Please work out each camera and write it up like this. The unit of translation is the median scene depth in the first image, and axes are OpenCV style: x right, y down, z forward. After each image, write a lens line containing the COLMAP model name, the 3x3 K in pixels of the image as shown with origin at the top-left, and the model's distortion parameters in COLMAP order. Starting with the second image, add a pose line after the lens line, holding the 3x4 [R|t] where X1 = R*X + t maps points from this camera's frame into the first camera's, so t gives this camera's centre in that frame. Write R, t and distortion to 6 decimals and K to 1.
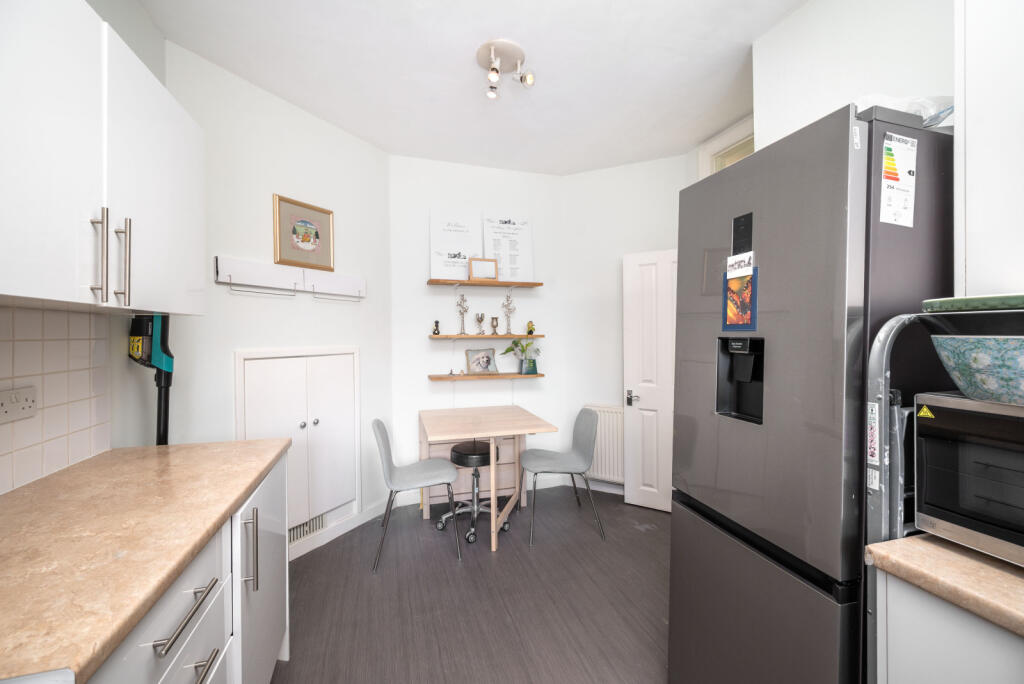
lens RADIAL K [[412.6, 0, 511.6], [0, 412.6, 335.6], [0, 0, 1]] dist [-0.000959, -0.000164]
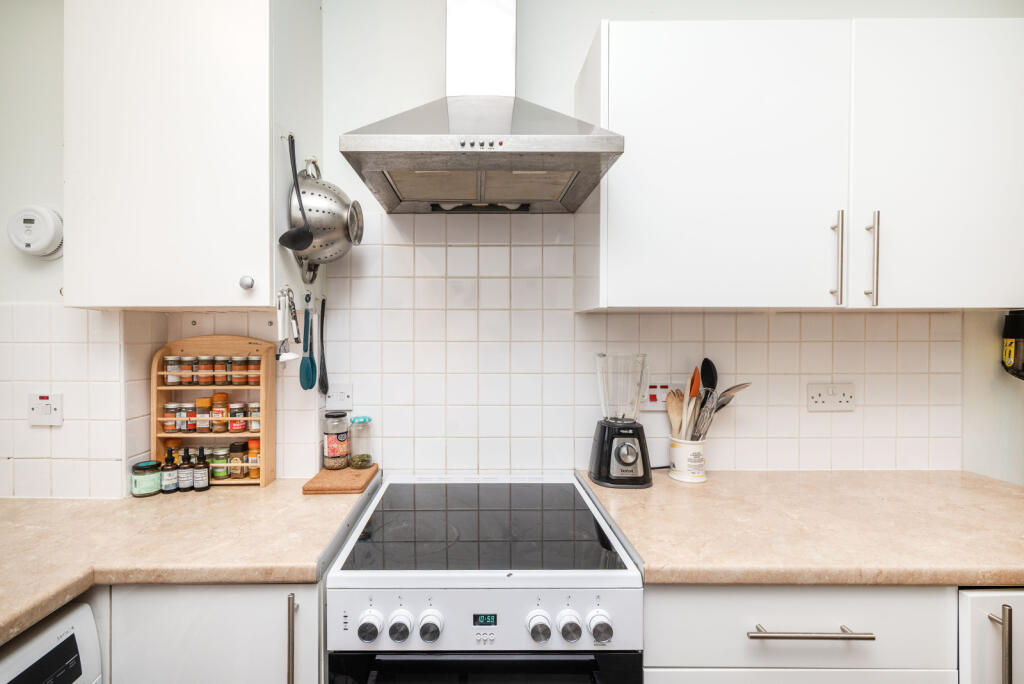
lens RADIAL K [[473.2, 0, 479.5], [0, 473.2, 339.0], [0, 0, 1]] dist [0.002286, 0.000408]
pose [[-0.290040, 0.008804, -0.956974, 0.339557], [-0.002893, 0.999945, 0.010076, -0.004731], [0.957010, 0.005691, -0.289998, 0.437536]]
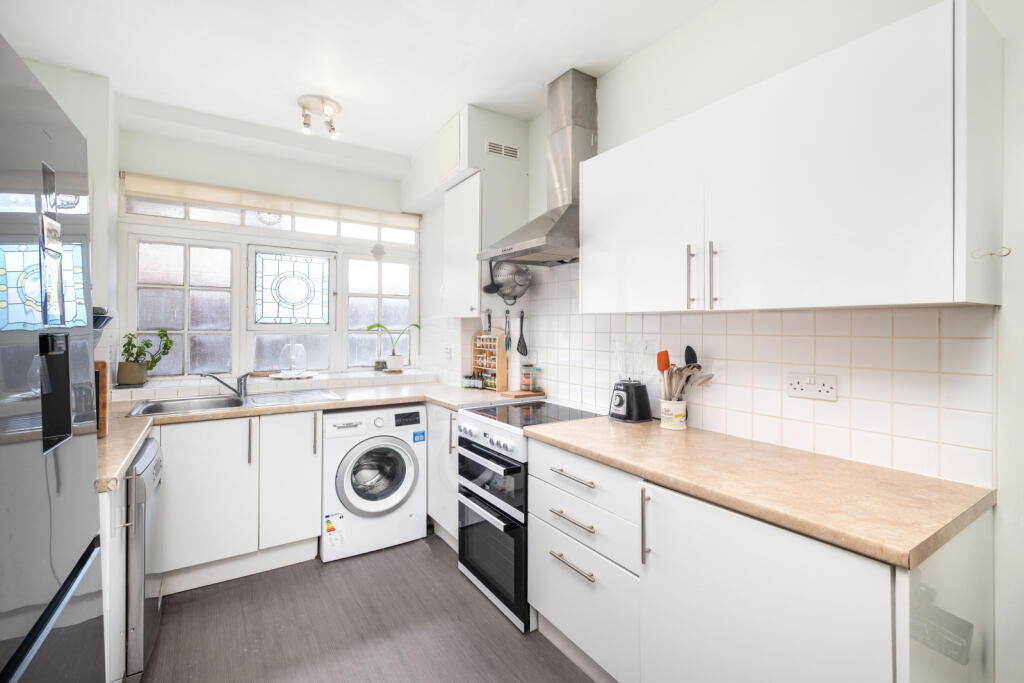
lens RADIAL K [[412.6, 0, 511.6], [0, 412.6, 335.1], [0, 0, 1]] dist [-0.000959, -0.000164]
pose [[-0.945399, -0.001988, -0.325910, 0.086102], [-0.008790, 0.999773, 0.019399, -0.005869], [0.325798, 0.021205, -0.945202, 1.881998]]
